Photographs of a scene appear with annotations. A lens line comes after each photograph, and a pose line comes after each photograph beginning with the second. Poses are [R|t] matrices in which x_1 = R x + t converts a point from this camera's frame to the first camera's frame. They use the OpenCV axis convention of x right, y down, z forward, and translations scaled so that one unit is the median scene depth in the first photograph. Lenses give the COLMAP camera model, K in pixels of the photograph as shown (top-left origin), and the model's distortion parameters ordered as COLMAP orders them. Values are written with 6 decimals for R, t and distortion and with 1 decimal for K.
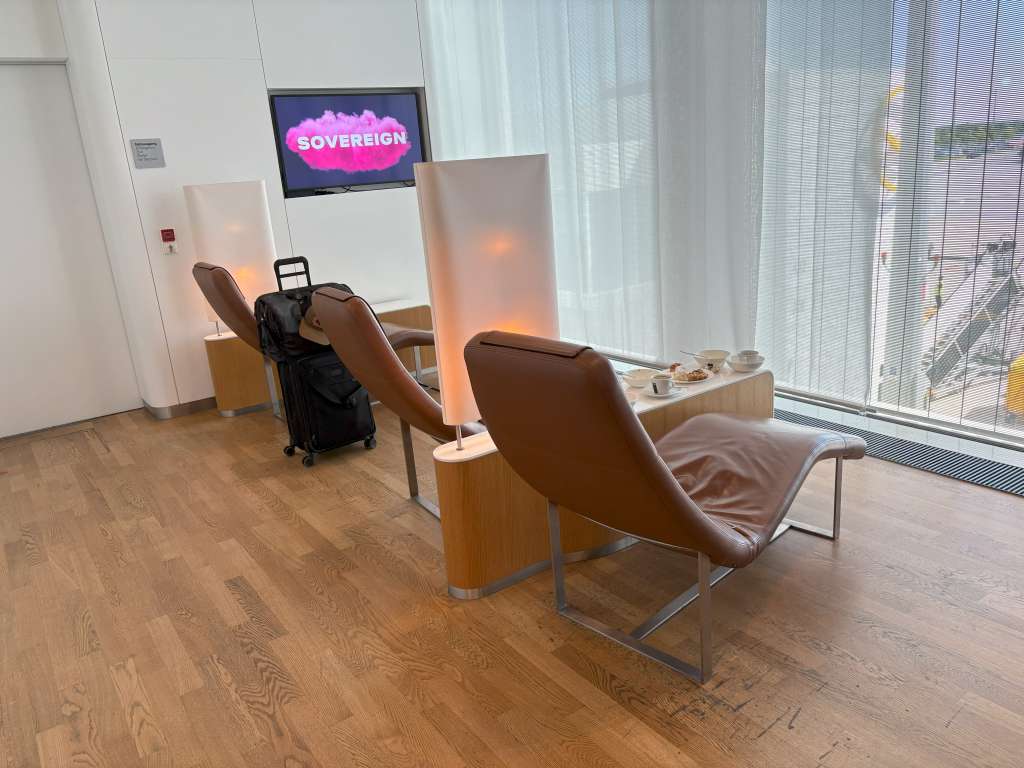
lens RADIAL K [[771.9, 0, 512.0], [0, 771.9, 384.0], [0, 0, 1]] dist [0.128196, -0.139235]
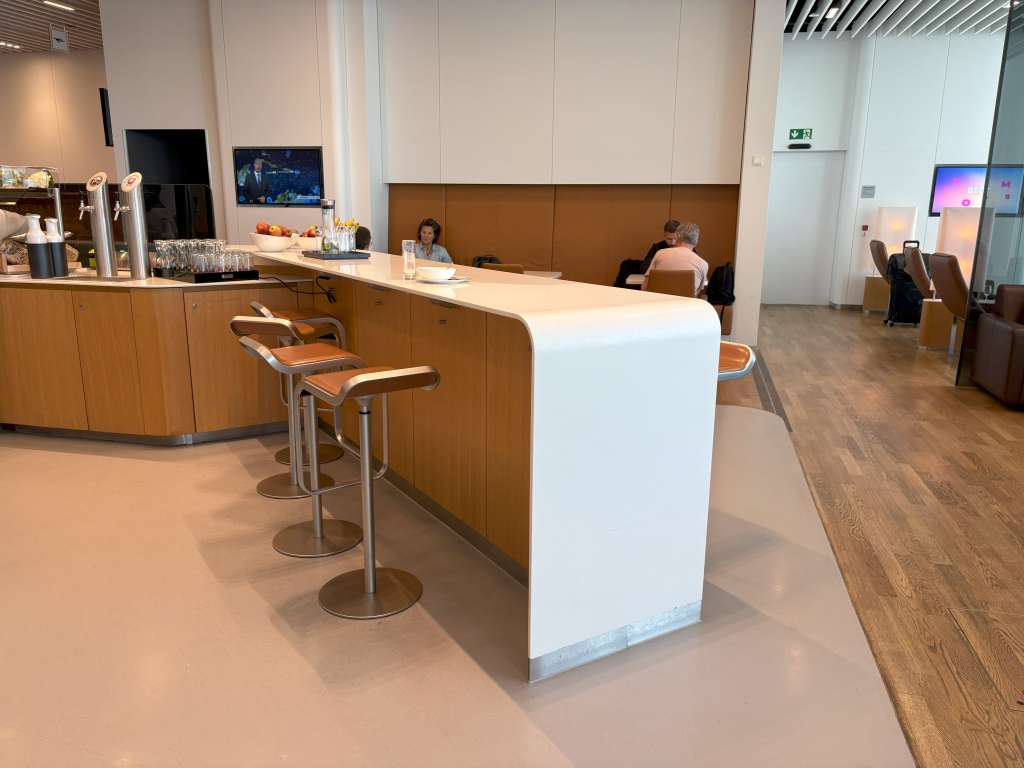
lens RADIAL K [[771.9, 0, 512.0], [0, 771.9, 384.0], [0, 0, 1]] dist [0.128196, -0.139235]
pose [[0.666052, 0.250645, -0.702532, 0.597954], [-0.259075, 0.960952, 0.097220, 0.287246], [0.699467, 0.117255, 0.704980, -1.264379]]
